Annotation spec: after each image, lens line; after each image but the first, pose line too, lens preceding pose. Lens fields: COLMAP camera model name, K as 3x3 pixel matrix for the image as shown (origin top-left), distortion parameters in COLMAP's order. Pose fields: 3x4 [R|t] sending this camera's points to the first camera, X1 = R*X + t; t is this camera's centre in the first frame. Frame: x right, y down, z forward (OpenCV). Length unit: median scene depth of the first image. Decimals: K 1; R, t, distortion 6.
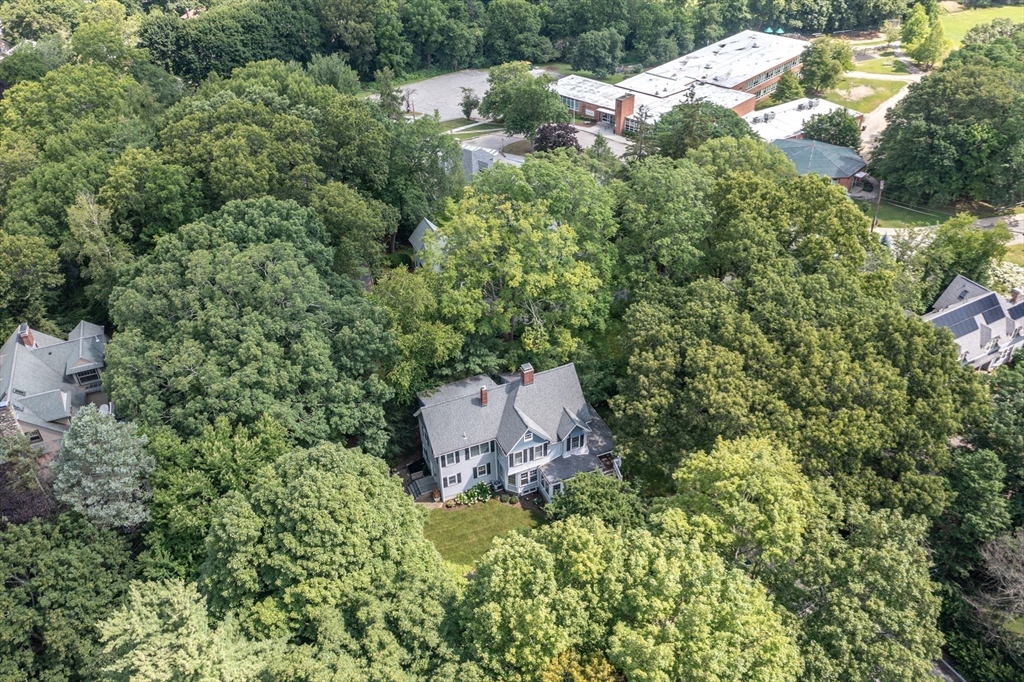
lens RADIAL K [[851.3, 0, 512.0], [0, 851.3, 341.0], [0, 0, 1]] dist [-0.012198, -0.002386]
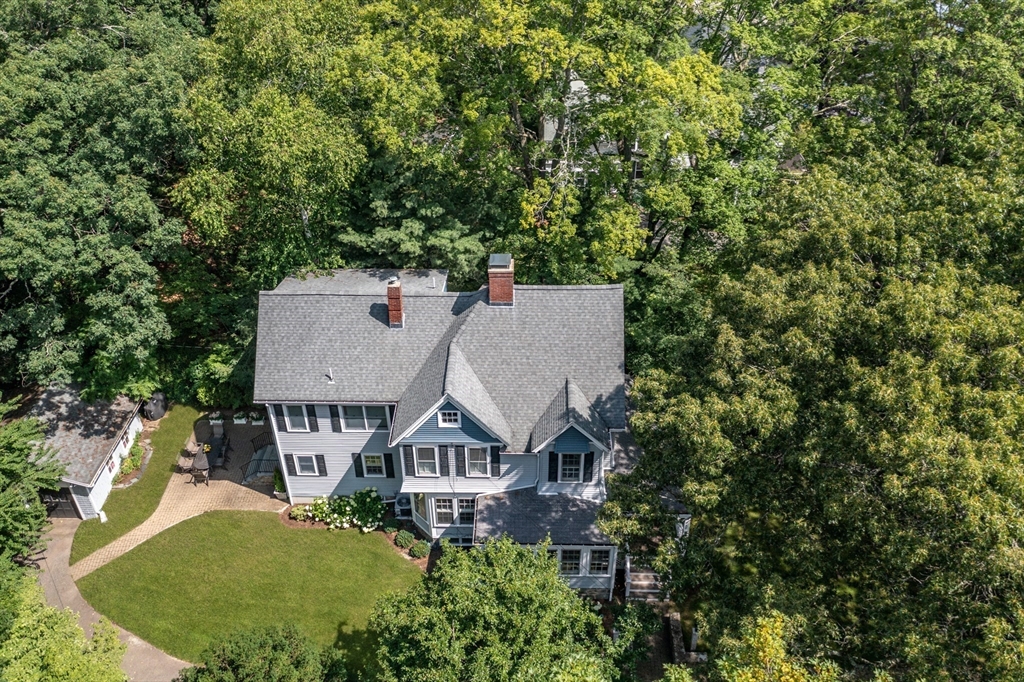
lens RADIAL K [[851.3, 0, 512.0], [0, 851.3, 341.0], [0, 0, 1]] dist [-0.012198, -0.002386]
pose [[0.907731, 0.252509, -0.335057, 0.174358], [-0.252257, 0.966611, 0.045056, 0.048603], [0.335247, 0.043622, 0.941120, 0.602283]]
